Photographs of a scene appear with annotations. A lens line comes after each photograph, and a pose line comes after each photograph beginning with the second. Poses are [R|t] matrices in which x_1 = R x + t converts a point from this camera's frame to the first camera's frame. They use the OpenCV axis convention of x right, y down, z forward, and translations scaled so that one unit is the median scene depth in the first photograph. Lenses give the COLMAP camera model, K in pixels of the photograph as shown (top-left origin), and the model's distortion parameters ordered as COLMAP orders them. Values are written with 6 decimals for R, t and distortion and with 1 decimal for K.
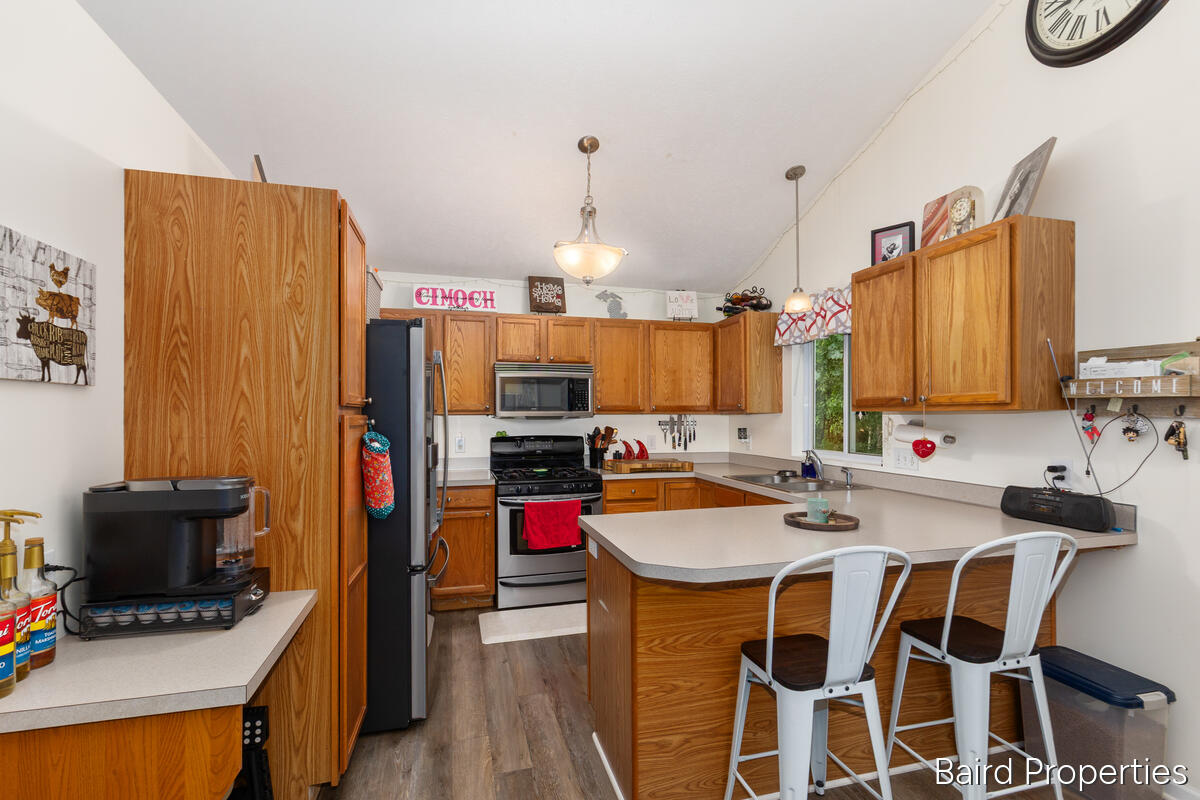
lens RADIAL K [[546.1, 0, 599.1], [0, 546.1, 405.2], [0, 0, 1]] dist [0.007787, -0.001756]
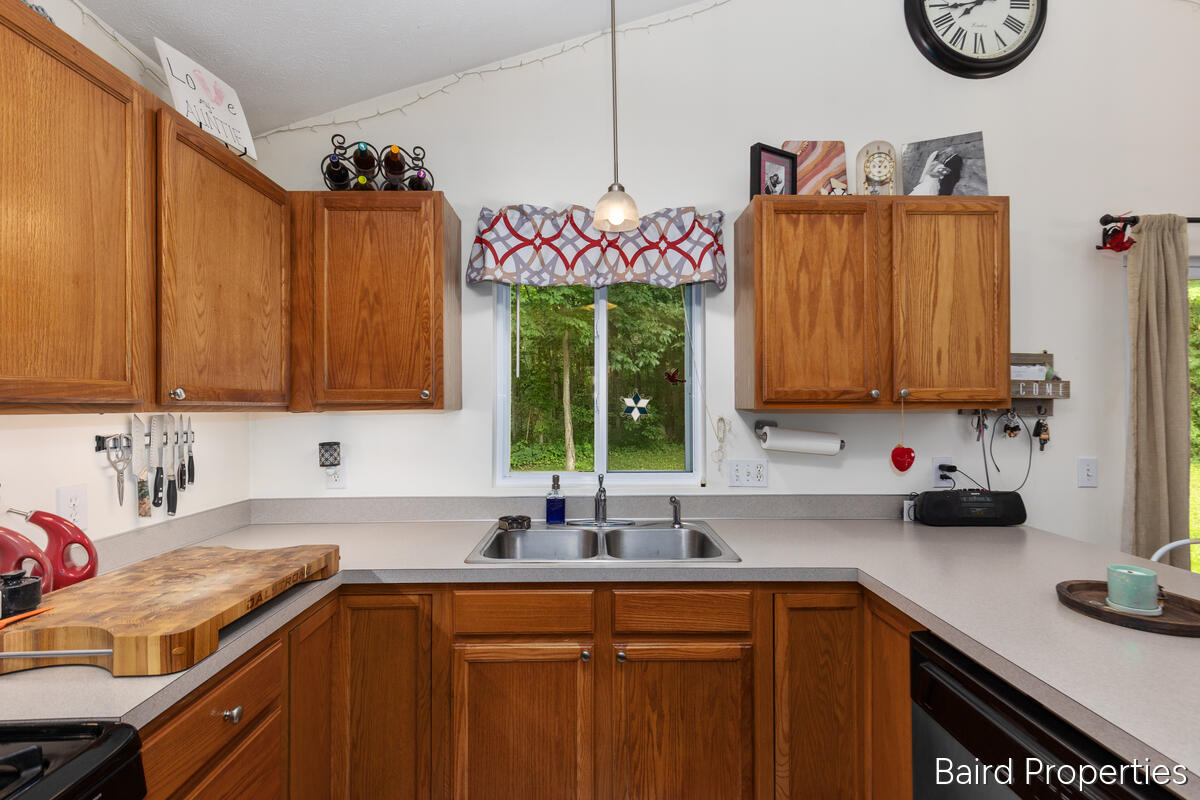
lens RADIAL K [[546.1, 0, 600.0], [0, 546.1, 400.1], [0, 0, 1]] dist [0.007787, -0.001756]
pose [[0.231391, 0.013275, 0.972770, -0.146301], [-0.017629, 0.999800, -0.009451, 0.007166], [-0.972701, -0.014962, 0.231578, 0.743359]]
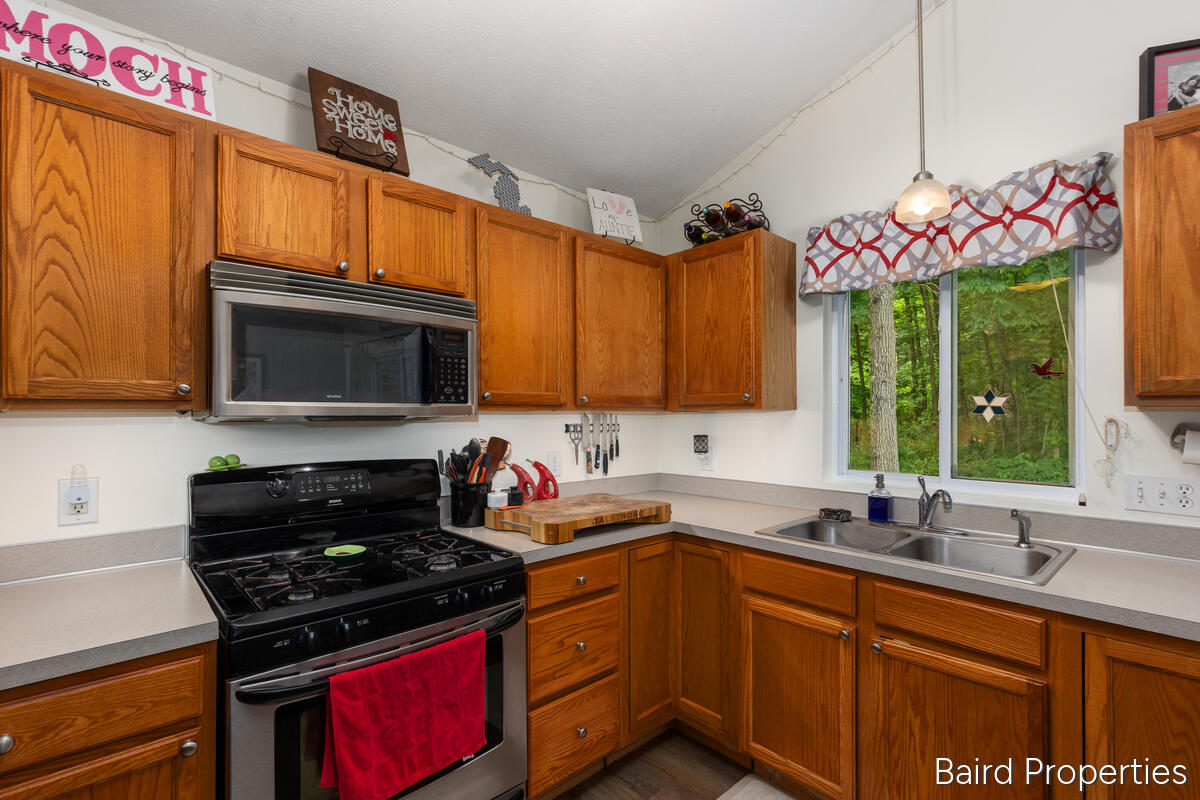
lens RADIAL K [[546.1, 0, 604.9], [0, 546.1, 408.5], [0, 0, 1]] dist [0.007787, -0.001756]
pose [[0.884583, 0.006418, 0.466340, -0.128588], [-0.009988, 0.999937, 0.005183, 0.011154], [-0.466277, -0.009243, 0.884591, 0.565114]]
